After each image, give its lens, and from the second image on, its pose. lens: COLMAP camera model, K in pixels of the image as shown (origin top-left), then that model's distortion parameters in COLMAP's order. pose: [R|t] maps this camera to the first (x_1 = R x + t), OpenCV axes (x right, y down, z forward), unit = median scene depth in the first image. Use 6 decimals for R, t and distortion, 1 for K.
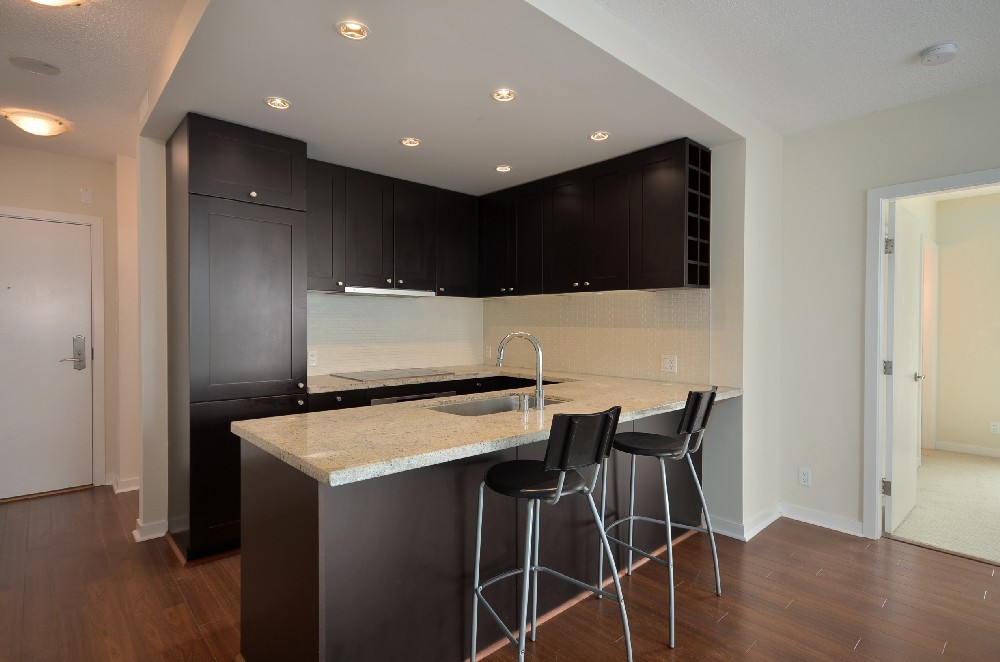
lens RADIAL K [[501.8, 0, 505.4], [0, 501.8, 329.5], [0, 0, 1]] dist [0.003505, 0.000696]
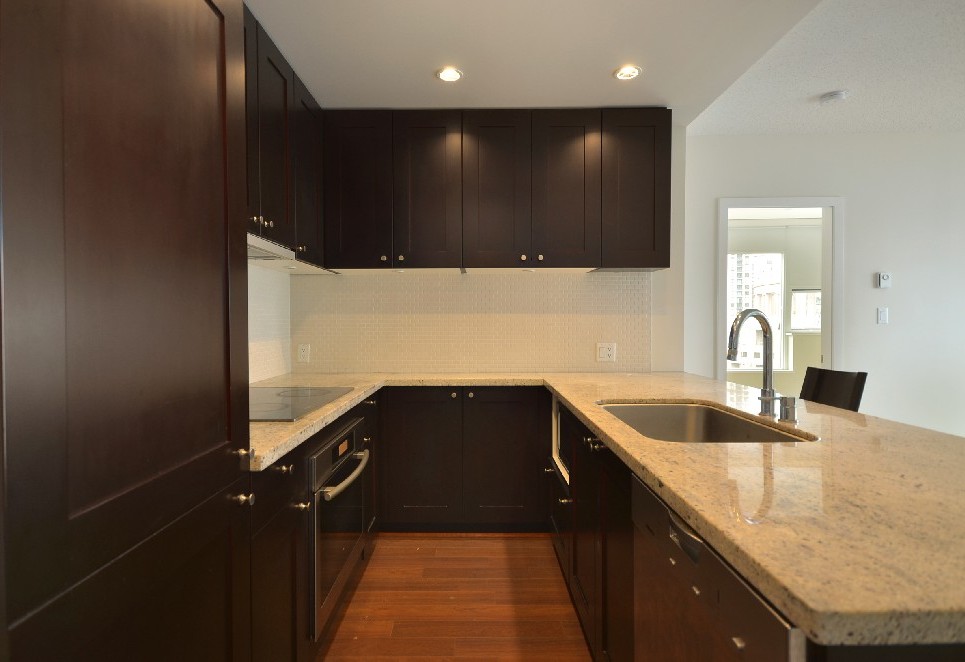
lens RADIAL K [[493.8, 0, 480.8], [0, 493.8, 335.2], [0, 0, 1]] dist [0.001116, -0.000183]
pose [[0.678800, -0.029626, 0.733725, -0.474634], [0.015975, 0.999545, 0.025580, 0.009916], [-0.734150, -0.005642, 0.678964, 0.533231]]
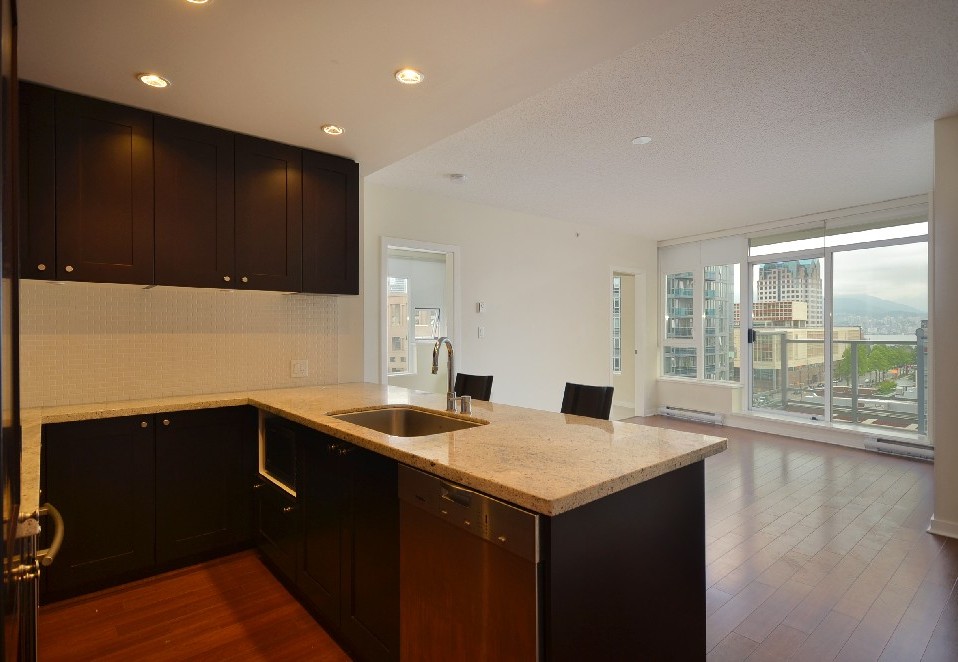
lens RADIAL K [[490.2, 0, 471.1], [0, 490.2, 334.5], [0, 0, 1]] dist [0.001116, -0.000183]
pose [[0.035813, -0.018677, 0.999184, -0.612624], [0.009469, 0.999787, 0.018349, -0.013509], [-0.999314, 0.008804, 0.035982, 0.599853]]
